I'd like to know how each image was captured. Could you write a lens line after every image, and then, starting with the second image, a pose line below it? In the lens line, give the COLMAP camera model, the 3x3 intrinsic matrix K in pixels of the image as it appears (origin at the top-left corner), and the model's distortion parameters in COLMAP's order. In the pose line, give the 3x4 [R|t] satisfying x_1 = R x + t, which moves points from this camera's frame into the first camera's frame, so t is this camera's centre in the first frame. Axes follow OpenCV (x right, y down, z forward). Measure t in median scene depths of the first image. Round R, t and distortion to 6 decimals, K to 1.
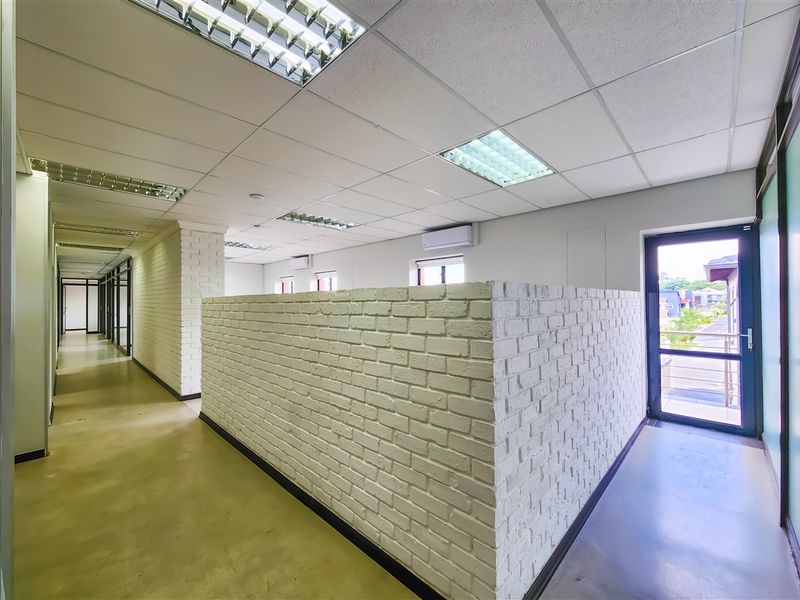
lens RADIAL K [[325.1, 0, 402.0], [0, 325.1, 299.2], [0, 0, 1]] dist [-0.000483, -0.000362]
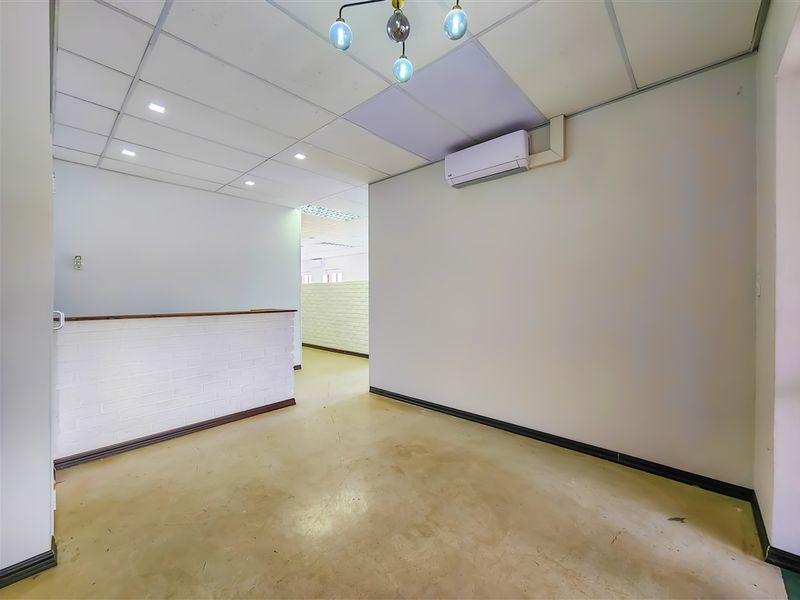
lens RADIAL K [[325.1, 0, 400.5], [0, 325.1, 296.8], [0, 0, 1]] dist [-0.000483, -0.000362]
pose [[0.999746, 0.007705, 0.021192, 0.043380], [-0.007983, 0.999883, 0.013058, 0.018807], [-0.021089, -0.013224, 0.999690, -0.515669]]
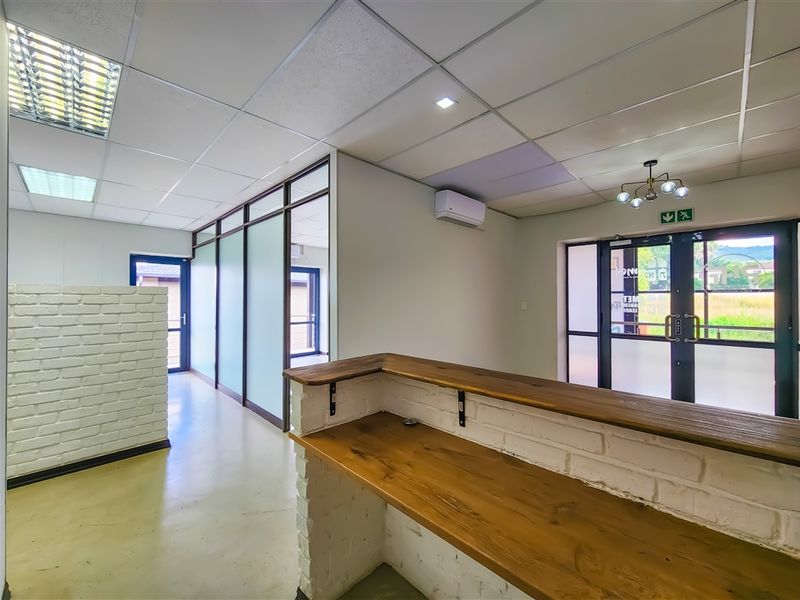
lens RADIAL K [[325.1, 0, 398.0], [0, 325.1, 299.6], [0, 0, 1]] dist [-0.000483, -0.000362]
pose [[0.022891, 0.010481, 0.999683, -1.743805], [-0.006409, 0.999926, -0.010337, 0.042010], [-0.999717, -0.006170, 0.022956, -0.609099]]
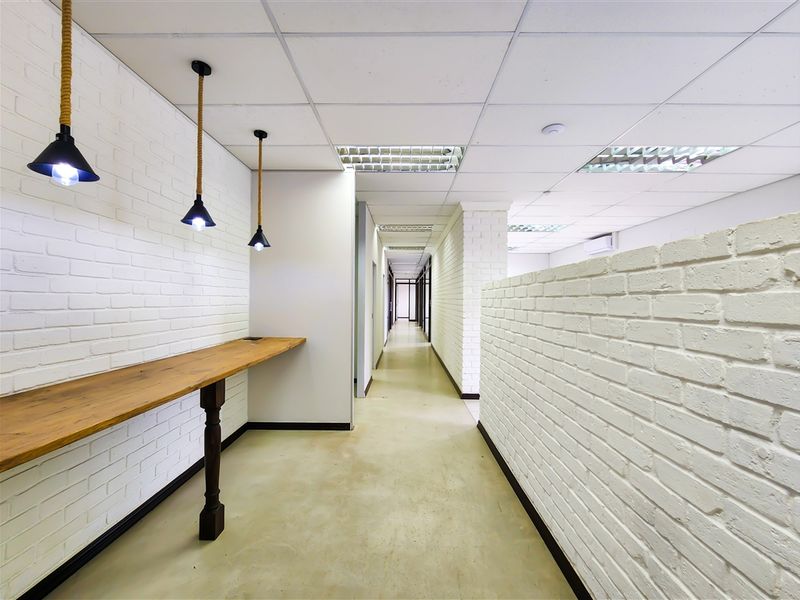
lens RADIAL K [[325.1, 0, 395.7], [0, 325.1, 301.8], [0, 0, 1]] dist [-0.000483, -0.000362]
pose [[0.673184, 0.014022, -0.739342, -0.068917], [-0.004054, 0.999875, 0.015272, 0.013866], [0.739464, -0.007284, 0.673157, 0.129067]]
